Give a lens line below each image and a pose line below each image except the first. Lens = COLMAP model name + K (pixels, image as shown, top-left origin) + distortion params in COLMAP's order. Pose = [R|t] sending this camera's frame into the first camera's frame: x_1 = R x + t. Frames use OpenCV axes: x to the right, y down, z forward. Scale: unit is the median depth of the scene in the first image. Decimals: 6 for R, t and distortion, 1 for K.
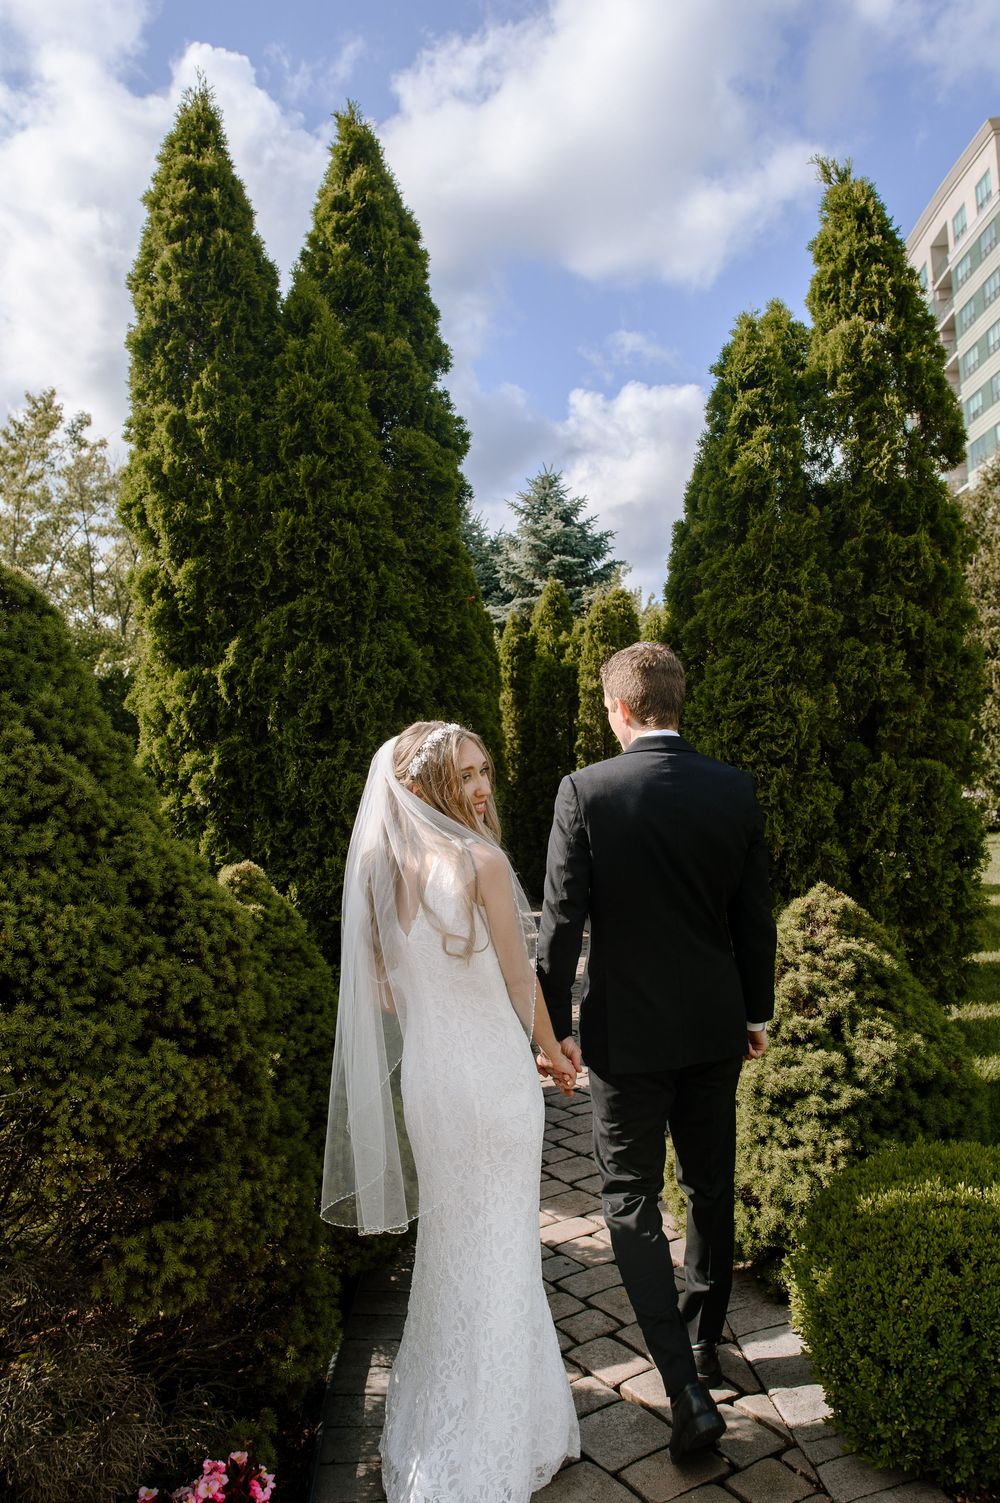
lens RADIAL K [[1009.3, 0, 494.8], [0, 1009.3, 748.8], [0, 0, 1]] dist [-0.042802, 0.020339]
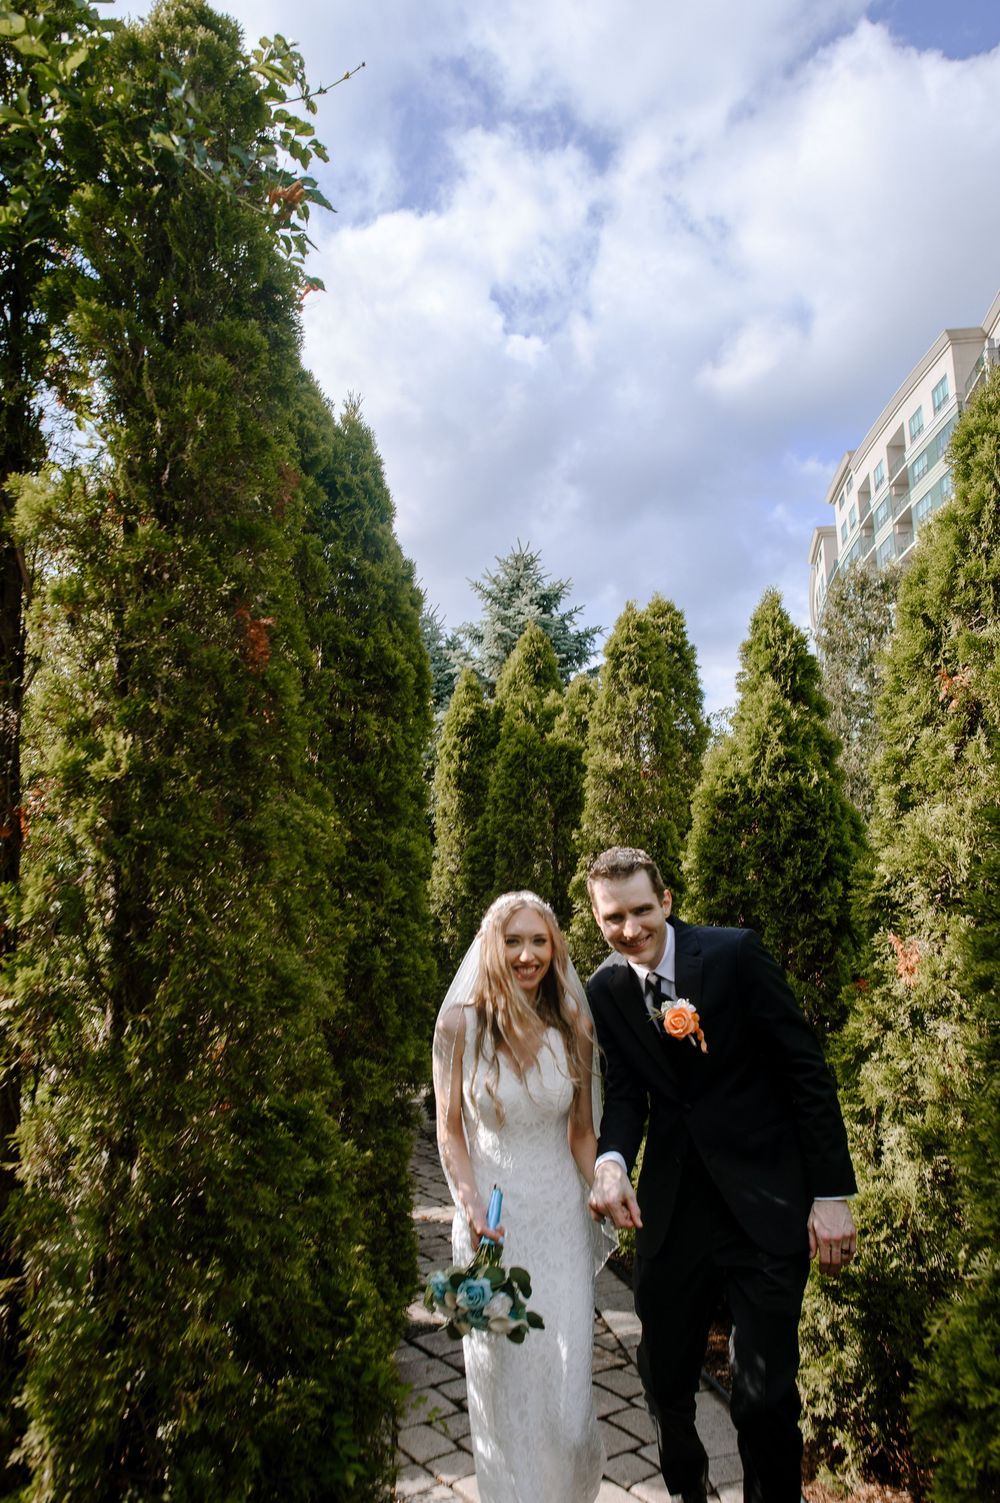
lens RADIAL K [[1009.3, 0, 494.8], [0, 1009.3, 748.8], [0, 0, 1]] dist [-0.042802, 0.020339]
pose [[0.997142, 0.063217, 0.041368, 0.007678], [-0.055993, 0.985996, -0.157085, 0.006411], [-0.050719, 0.154320, 0.986718, 0.251185]]
